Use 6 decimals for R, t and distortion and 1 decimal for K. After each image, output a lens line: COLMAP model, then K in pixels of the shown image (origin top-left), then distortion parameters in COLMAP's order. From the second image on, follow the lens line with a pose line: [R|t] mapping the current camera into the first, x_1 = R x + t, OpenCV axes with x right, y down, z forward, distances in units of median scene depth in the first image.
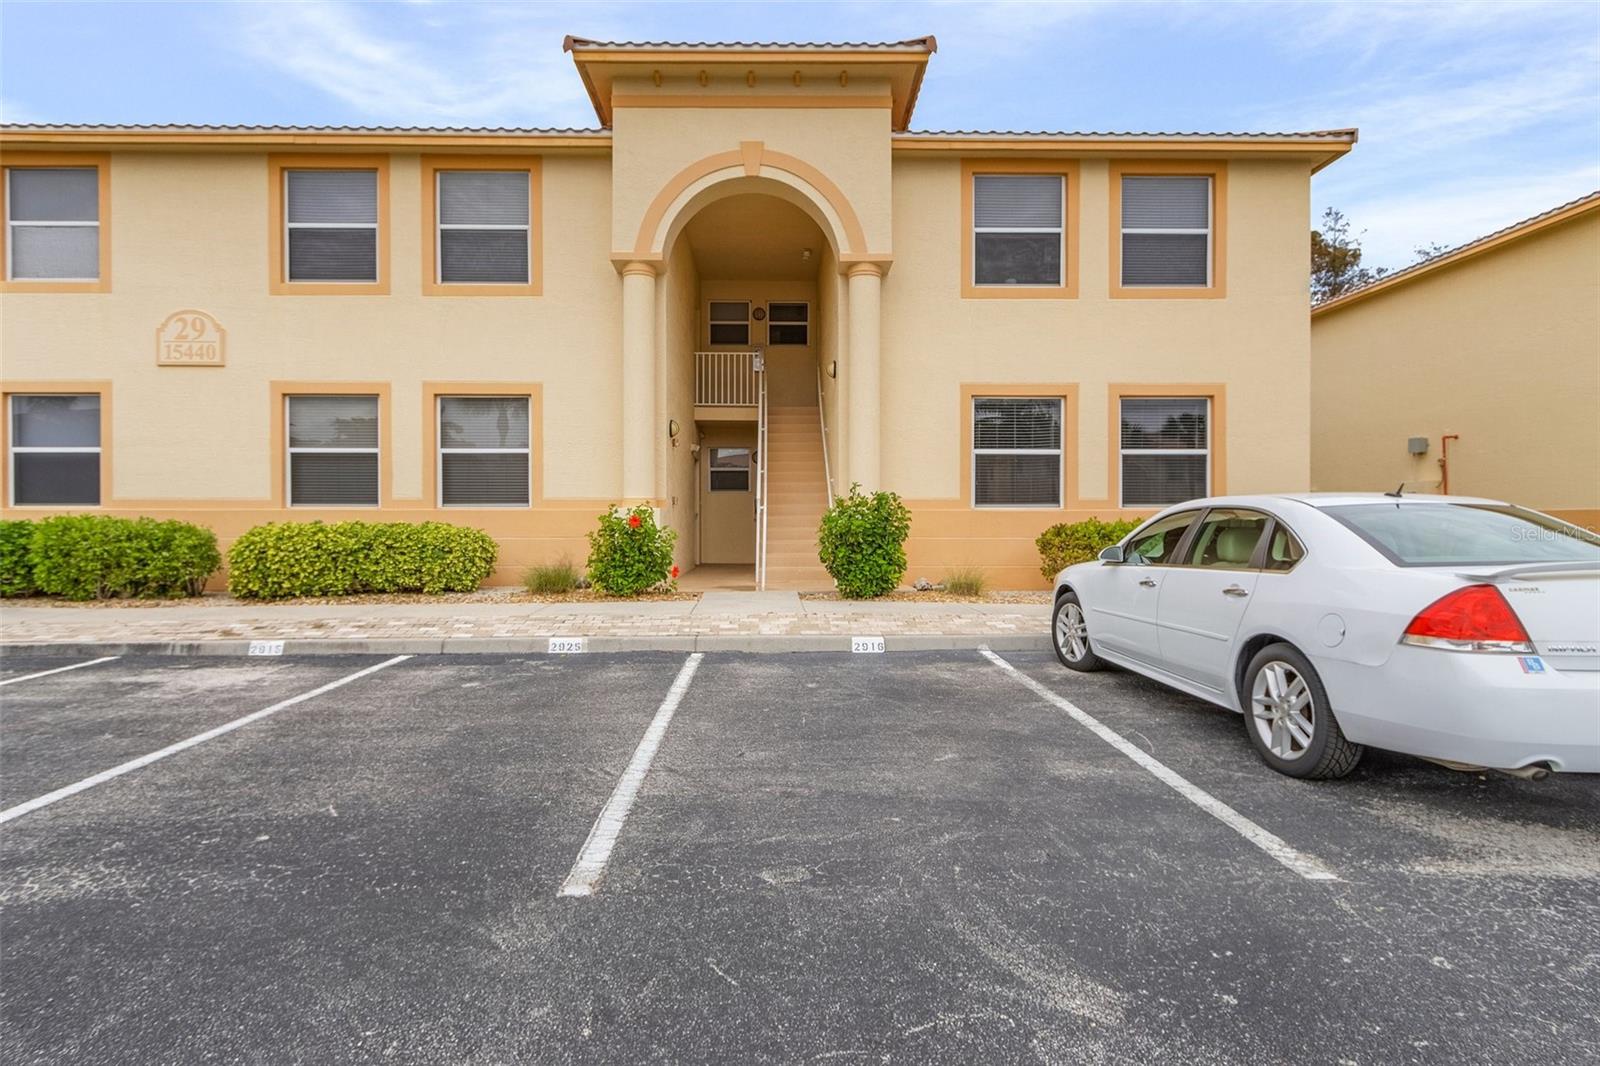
lens RADIAL K [[842.1, 0, 788.3], [0, 842.1, 520.4], [0, 0, 1]] dist [0.002526, 0.000240]
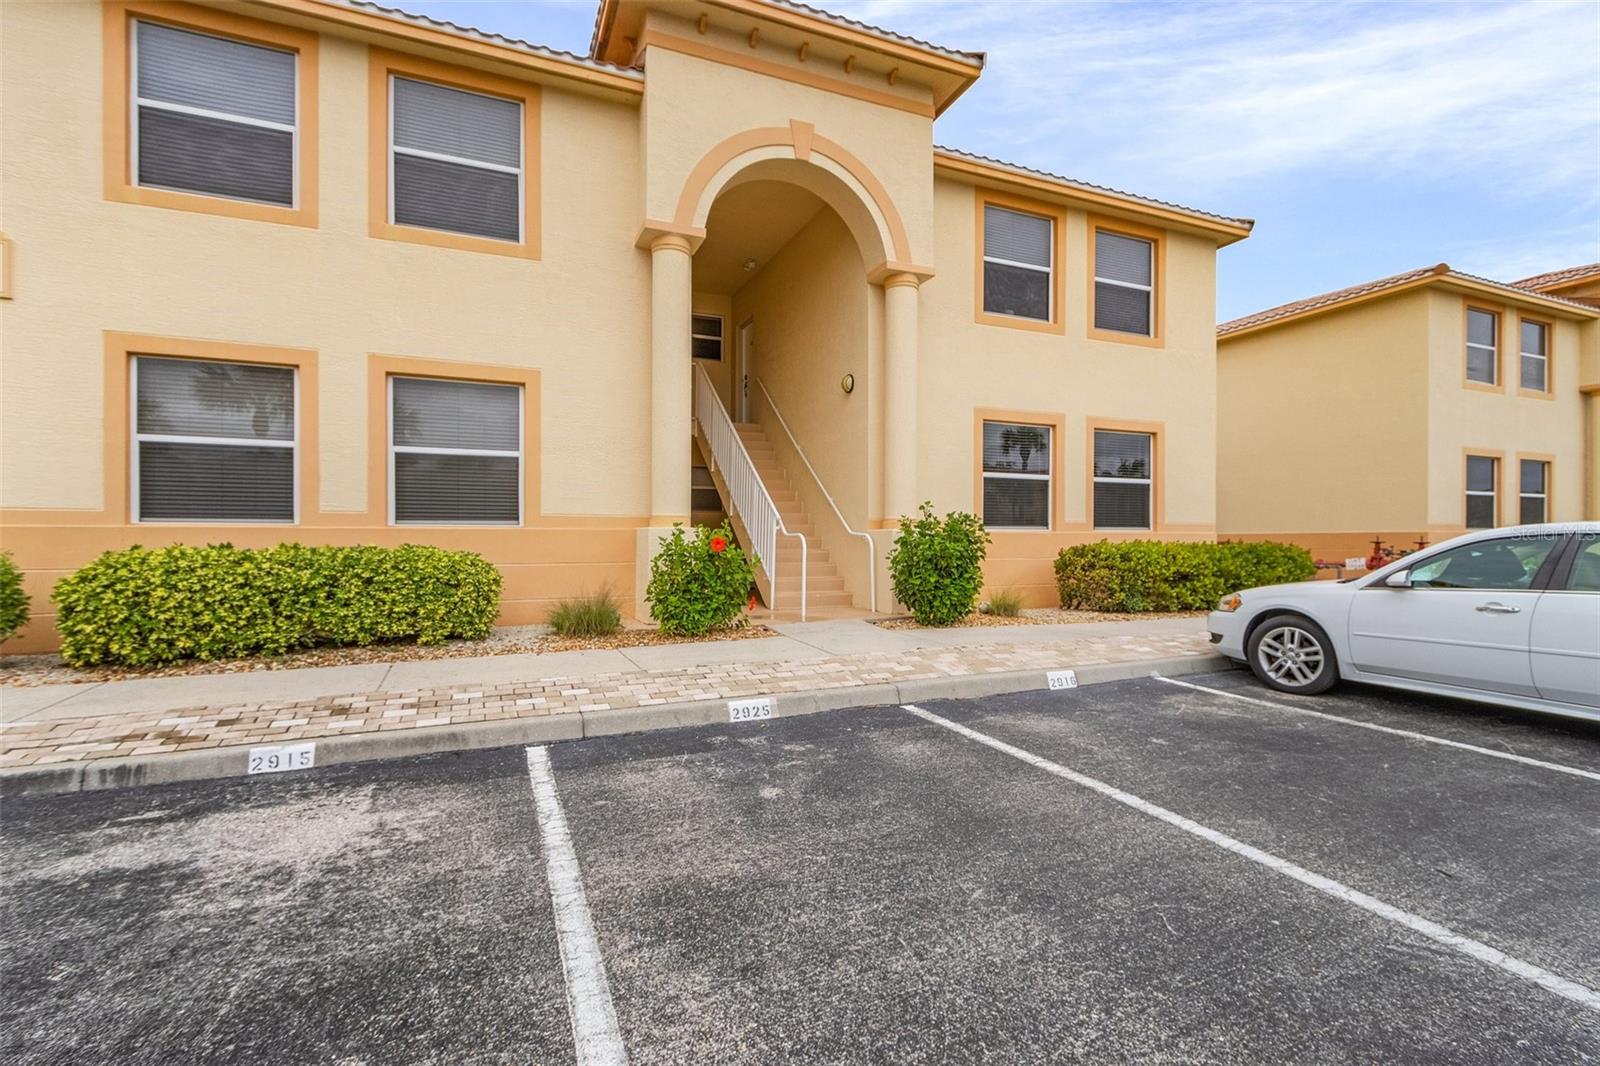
lens RADIAL K [[745.2, 0, 802.8], [0, 745.2, 536.4], [0, 0, 1]] dist [0.000787, 0.001010]
pose [[0.923725, 0.001876, 0.383051, -0.336666], [-0.000746, 0.999995, -0.003098, -0.003738], [-0.383055, 0.002576, 0.923722, 0.257101]]
